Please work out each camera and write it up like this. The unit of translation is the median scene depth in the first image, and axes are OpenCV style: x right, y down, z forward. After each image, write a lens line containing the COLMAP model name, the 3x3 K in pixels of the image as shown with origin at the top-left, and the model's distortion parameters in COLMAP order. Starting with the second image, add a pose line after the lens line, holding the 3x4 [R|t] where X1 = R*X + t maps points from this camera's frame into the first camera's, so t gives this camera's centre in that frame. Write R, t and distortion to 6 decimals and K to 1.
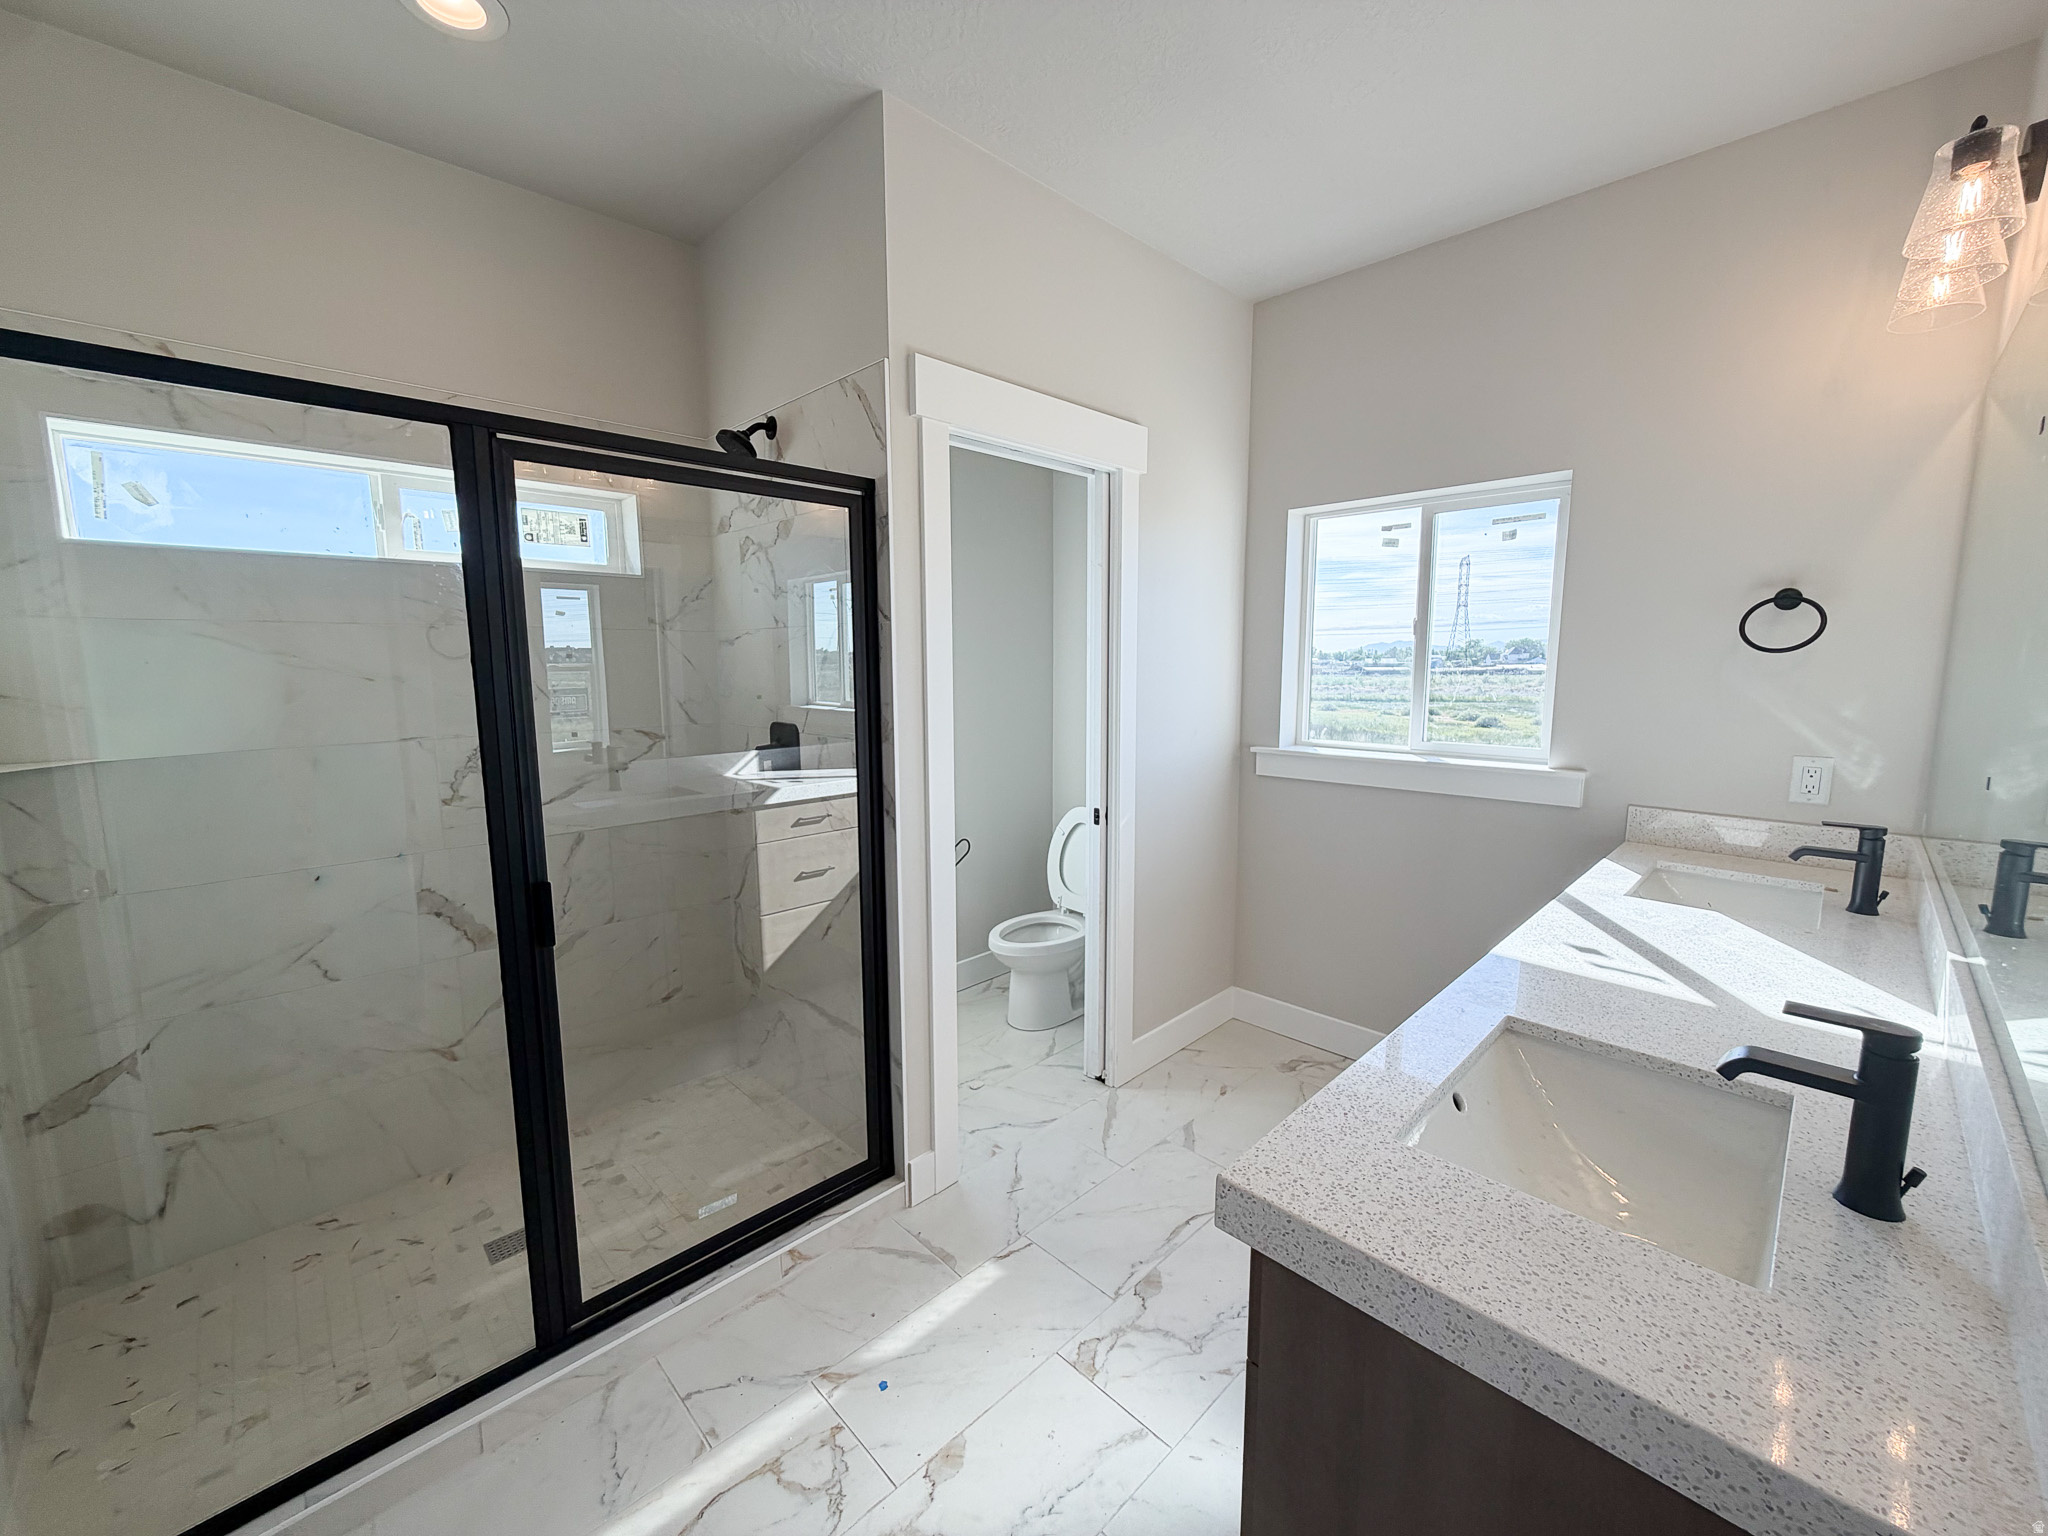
lens RADIAL K [[817.8, 0, 1017.3], [0, 817.8, 758.8], [0, 0, 1]] dist [-0.001517, 0.000716]
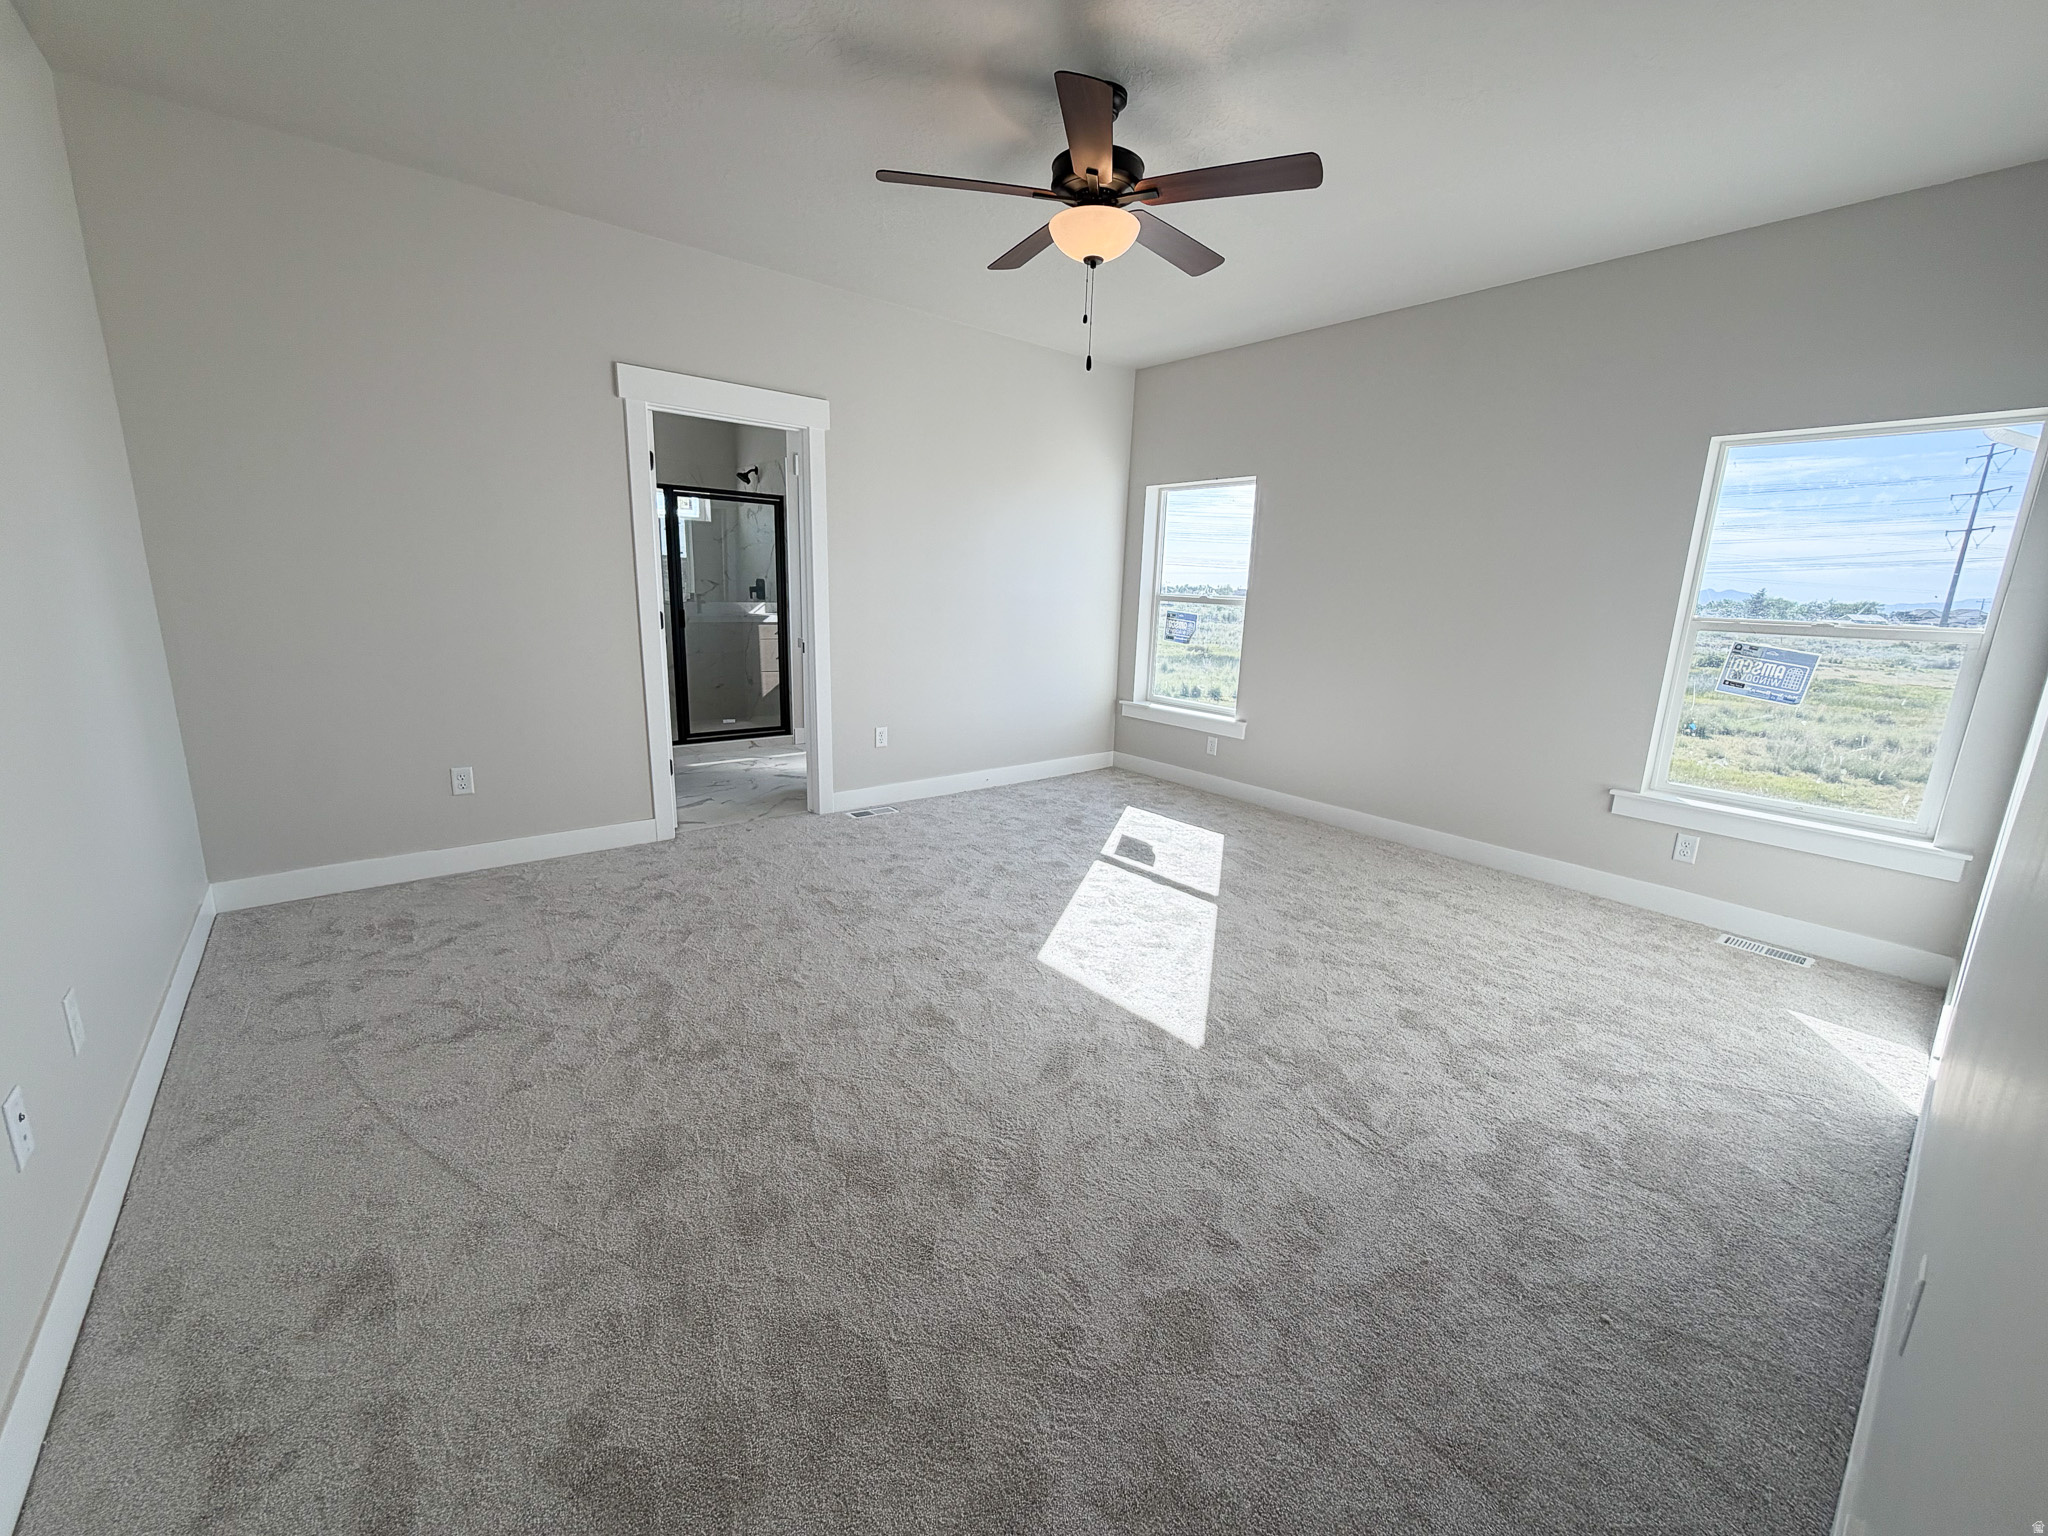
lens RADIAL K [[817.8, 0, 1043.9], [0, 817.8, 783.6], [0, 0, 1]] dist [-0.001517, 0.000716]
pose [[0.996432, 0.061670, -0.057613, 1.067704], [-0.055715, 0.993446, 0.099800, 0.382401], [0.063390, -0.096234, 0.993338, -2.147696]]
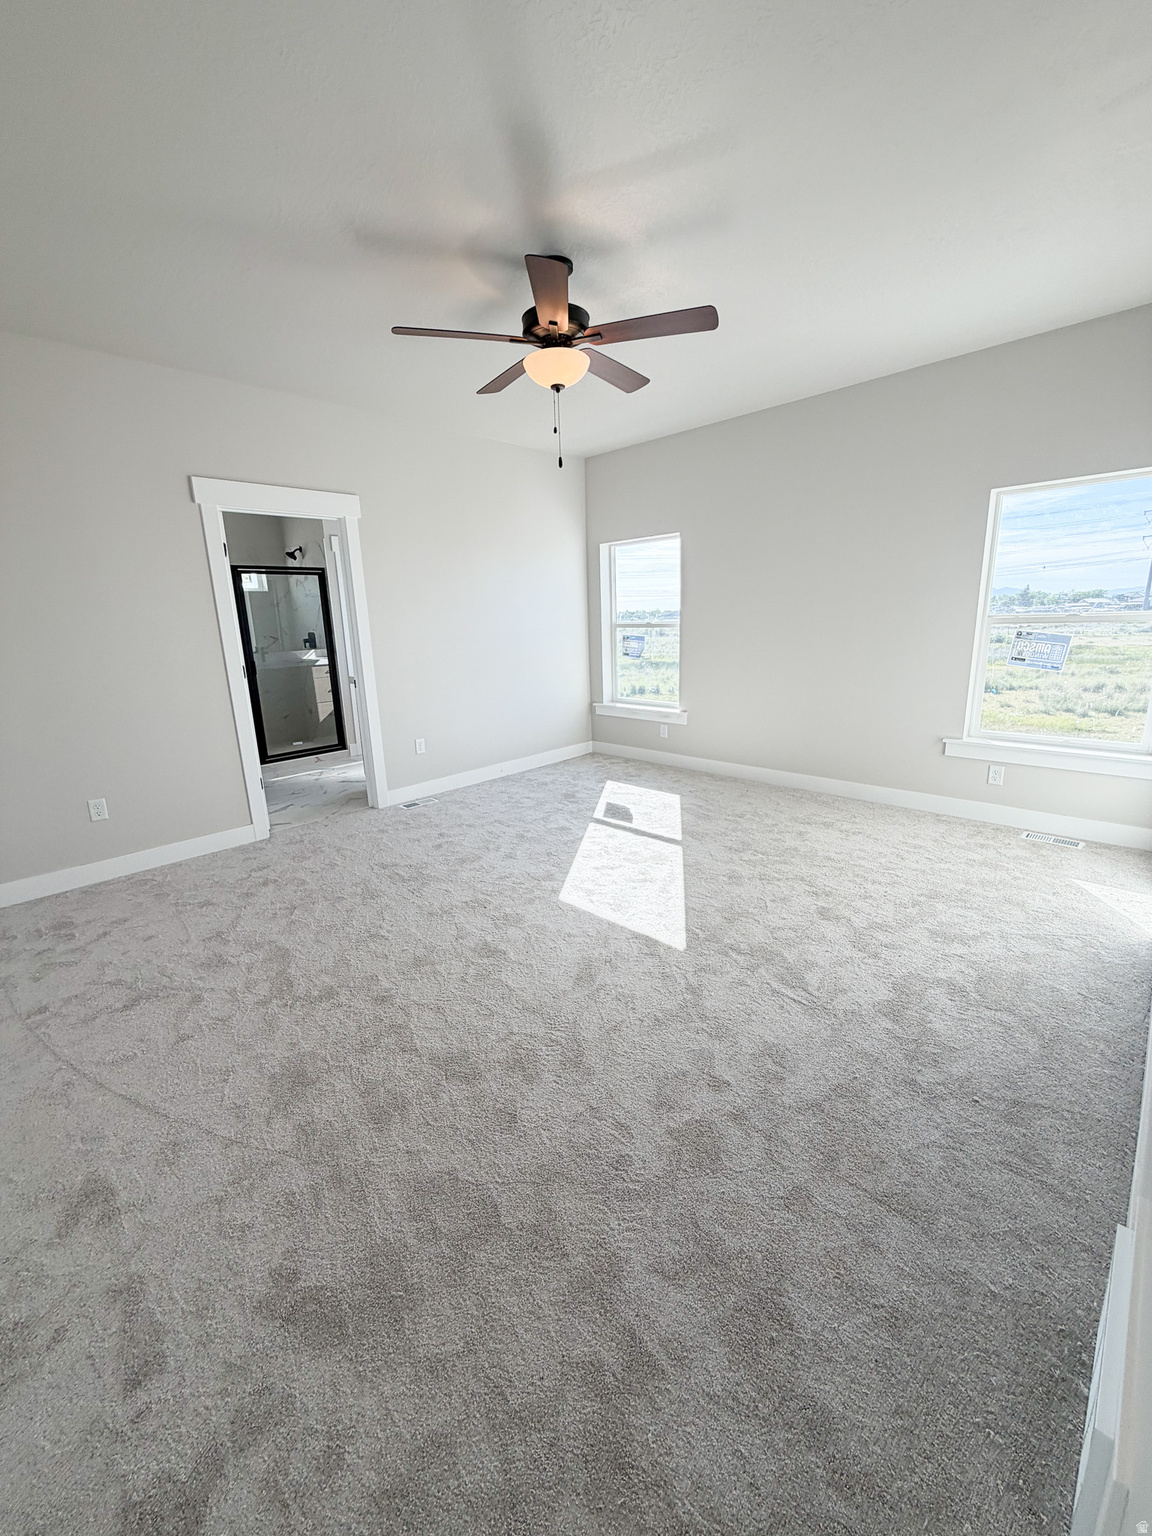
lens RADIAL K [[613.4, 0, 585.3], [0, 613.4, 773.7], [0, 0, 1]] dist [-0.001517, 0.000716]
pose [[0.999273, -0.028377, 0.025457, 1.021350], [0.025346, 0.993341, 0.112386, 0.366186], [-0.028477, -0.111659, 0.993338, -2.187534]]
